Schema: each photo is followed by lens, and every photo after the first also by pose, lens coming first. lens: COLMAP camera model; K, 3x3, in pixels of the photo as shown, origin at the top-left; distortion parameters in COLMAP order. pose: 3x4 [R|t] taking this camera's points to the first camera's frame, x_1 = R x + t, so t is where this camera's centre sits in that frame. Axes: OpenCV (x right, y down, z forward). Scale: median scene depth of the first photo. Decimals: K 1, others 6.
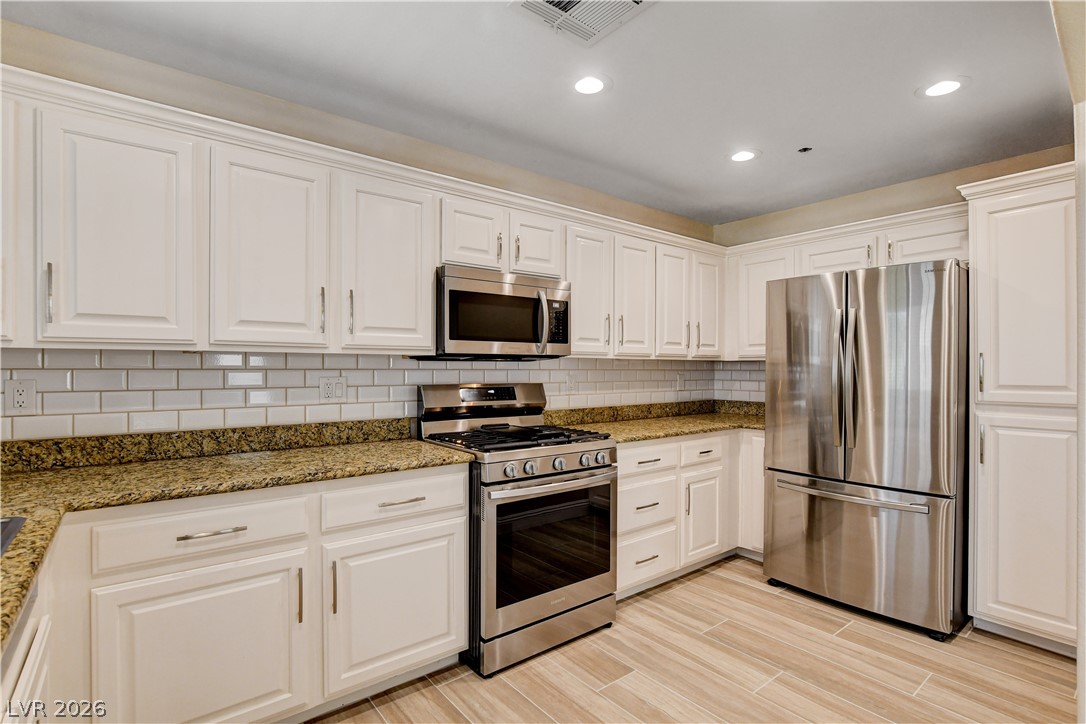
lens RADIAL K [[526.5, 0, 543.1], [0, 526.5, 366.9], [0, 0, 1]] dist [-0.014157, 0.002672]
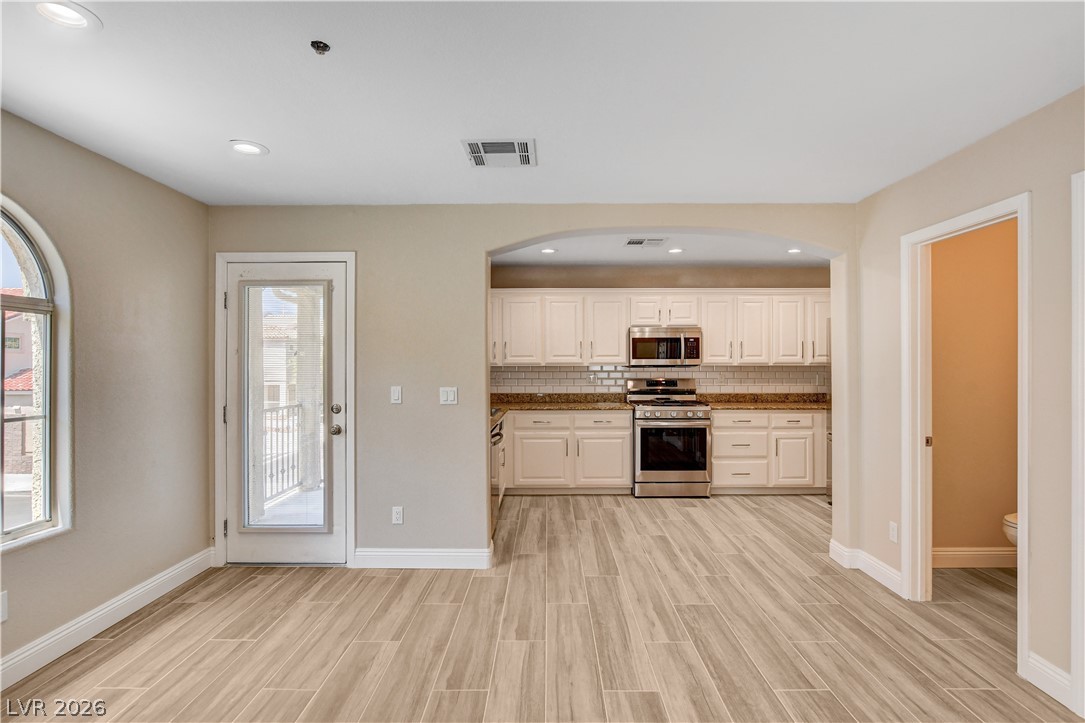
lens RADIAL K [[526.0, 0, 547.3], [0, 526.0, 358.3], [0, 0, 1]] dist [-0.014157, 0.002672]
pose [[0.778046, -0.010786, -0.628115, 0.984282], [0.005493, 0.999931, -0.010367, -0.033692], [0.628183, 0.004616, 0.778052, -1.039359]]
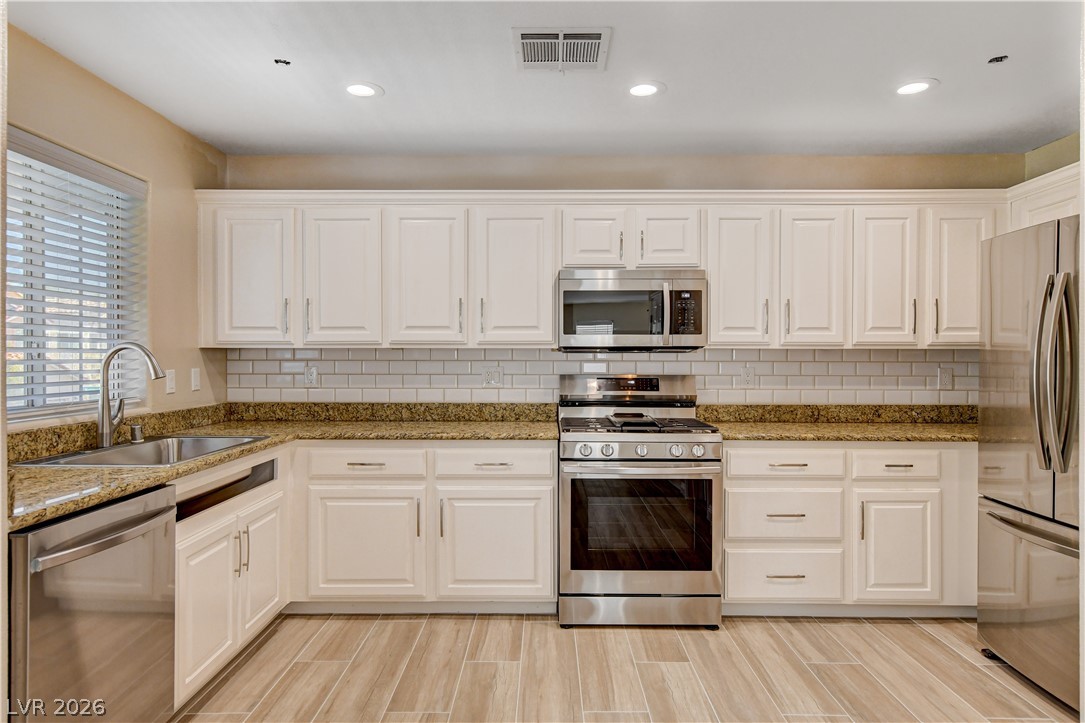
lens RADIAL K [[650.7, 0, 542.8], [0, 650.7, 362.4], [0, 0, 1]] dist [0.008993, 0.008549]
pose [[0.777727, 0.000890, -0.628601, 0.667955], [0.001336, 0.999994, 0.003068, 0.004179], [0.628601, -0.003225, 0.777722, -0.124514]]
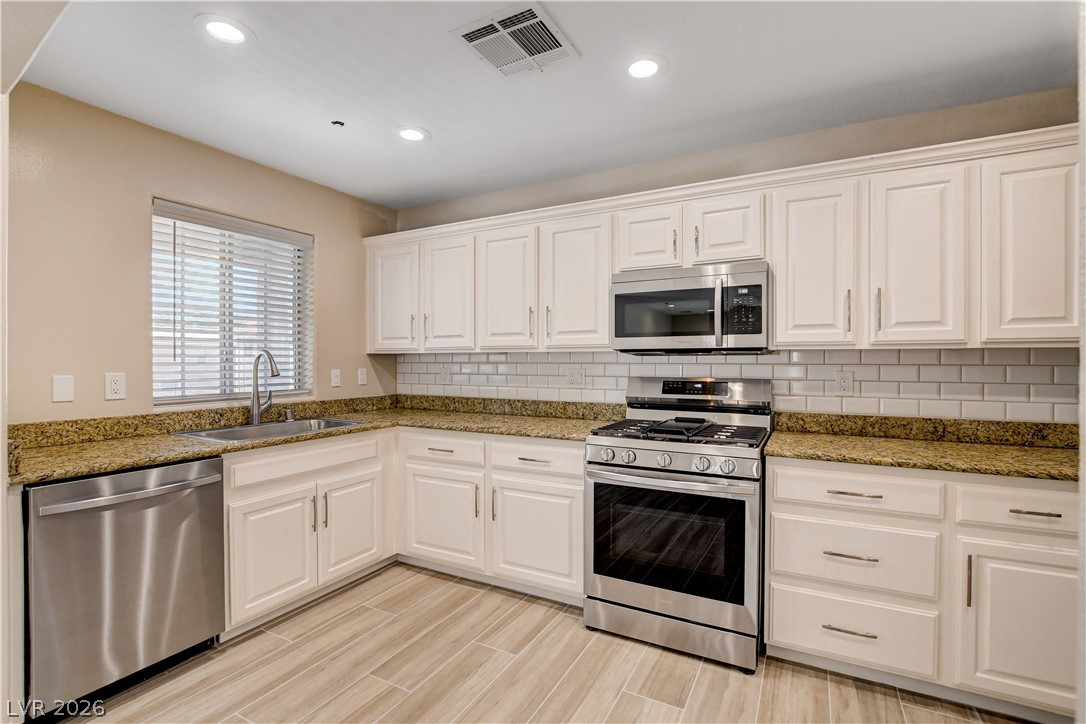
lens RADIAL K [[491.1, 0, 549.2], [0, 491.1, 364.0], [0, 0, 1]] dist [-0.017549, 0.001801]
pose [[0.400933, 0.000727, -0.916107, 0.747206], [0.000918, 0.999999, 0.001196, 0.004822], [0.916107, -0.001320, 0.400932, 0.429905]]
